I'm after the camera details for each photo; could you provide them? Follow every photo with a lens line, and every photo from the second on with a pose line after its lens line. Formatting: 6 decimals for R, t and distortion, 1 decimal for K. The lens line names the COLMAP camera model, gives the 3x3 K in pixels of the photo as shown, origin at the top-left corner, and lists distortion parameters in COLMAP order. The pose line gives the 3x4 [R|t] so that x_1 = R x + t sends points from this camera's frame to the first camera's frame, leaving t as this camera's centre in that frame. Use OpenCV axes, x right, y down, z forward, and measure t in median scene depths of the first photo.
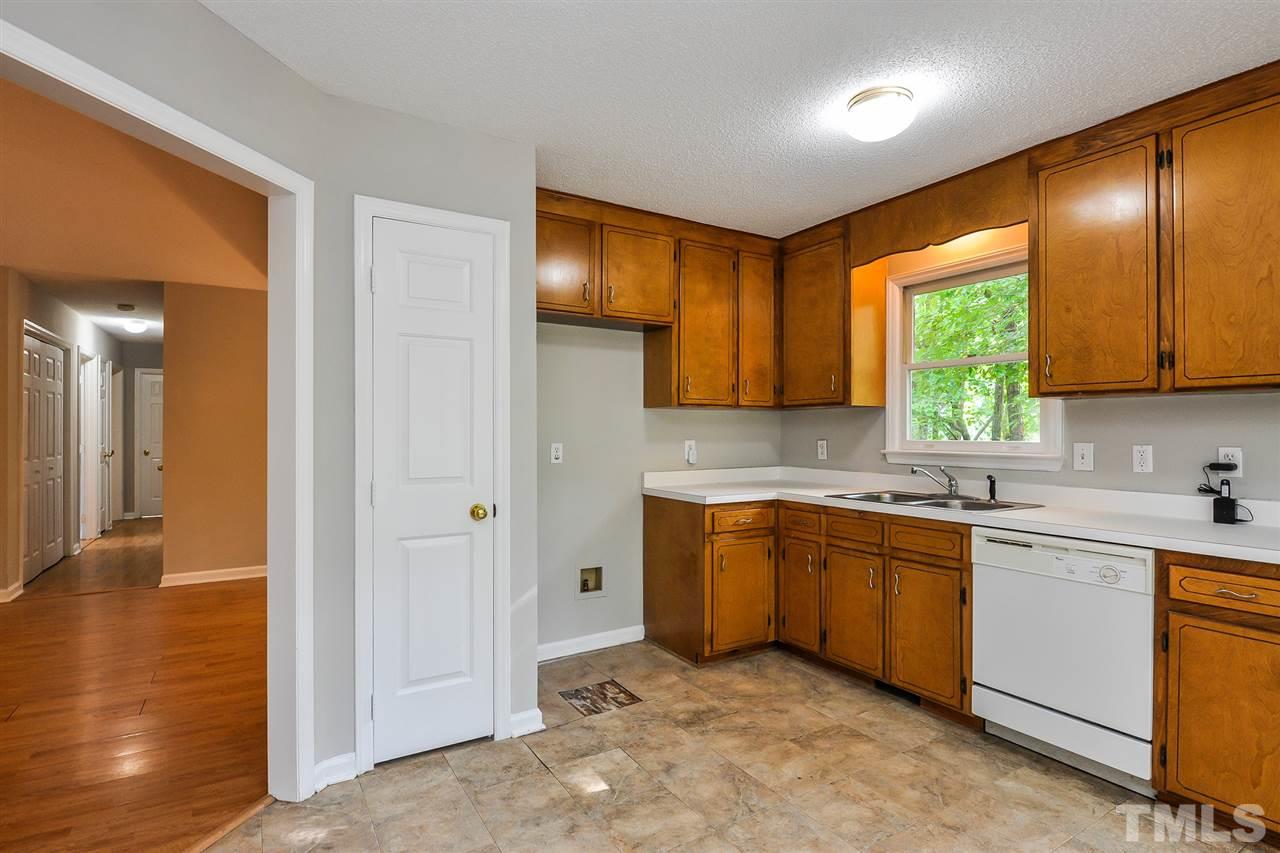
lens RADIAL K [[638.4, 0, 635.9], [0, 638.4, 424.4], [0, 0, 1]] dist [-0.014357, -0.000811]
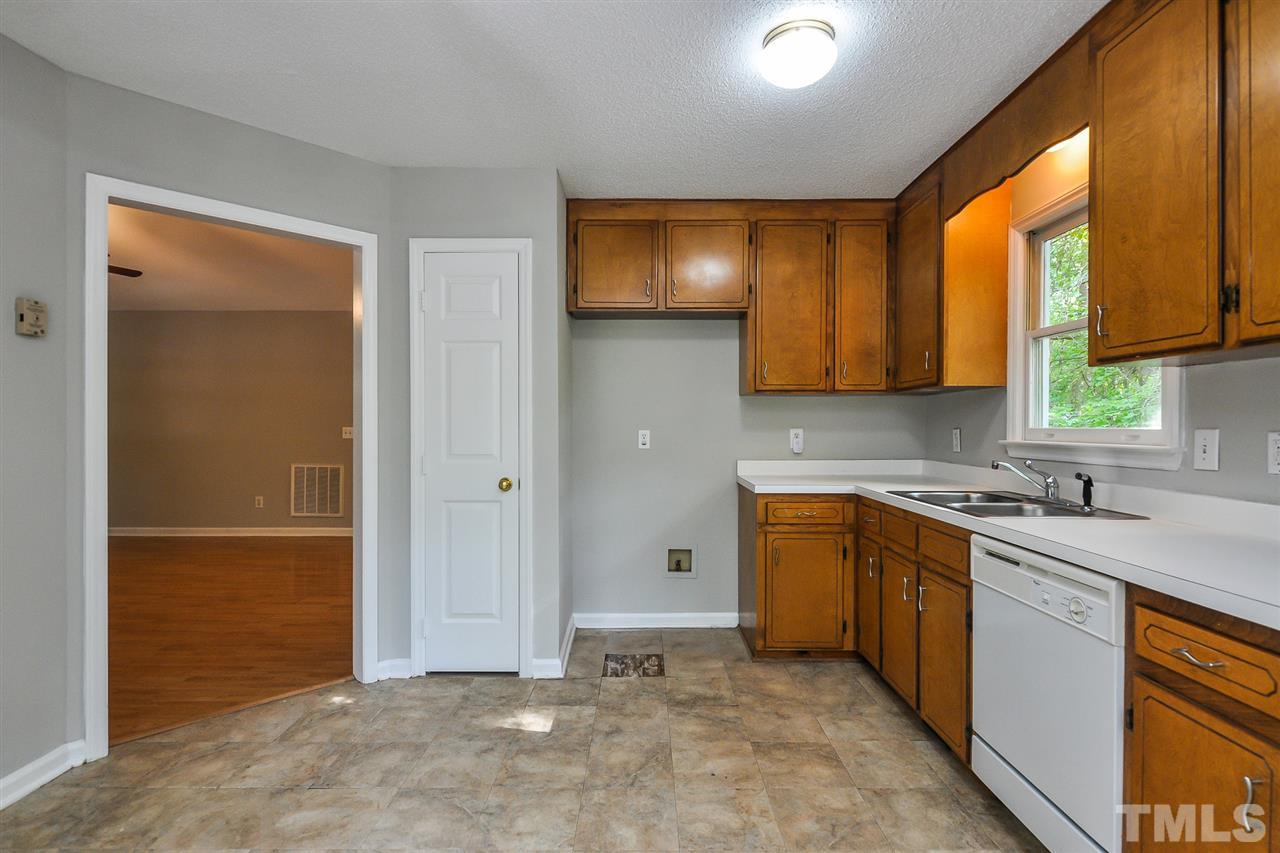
lens RADIAL K [[628.5, 0, 632.6], [0, 628.5, 424.4], [0, 0, 1]] dist [-0.002419, -0.001899]
pose [[0.850844, -0.001145, -0.525418, 0.492164], [0.005626, 0.999960, 0.006932, 0.014577], [0.525389, -0.008854, 0.850816, 0.098546]]
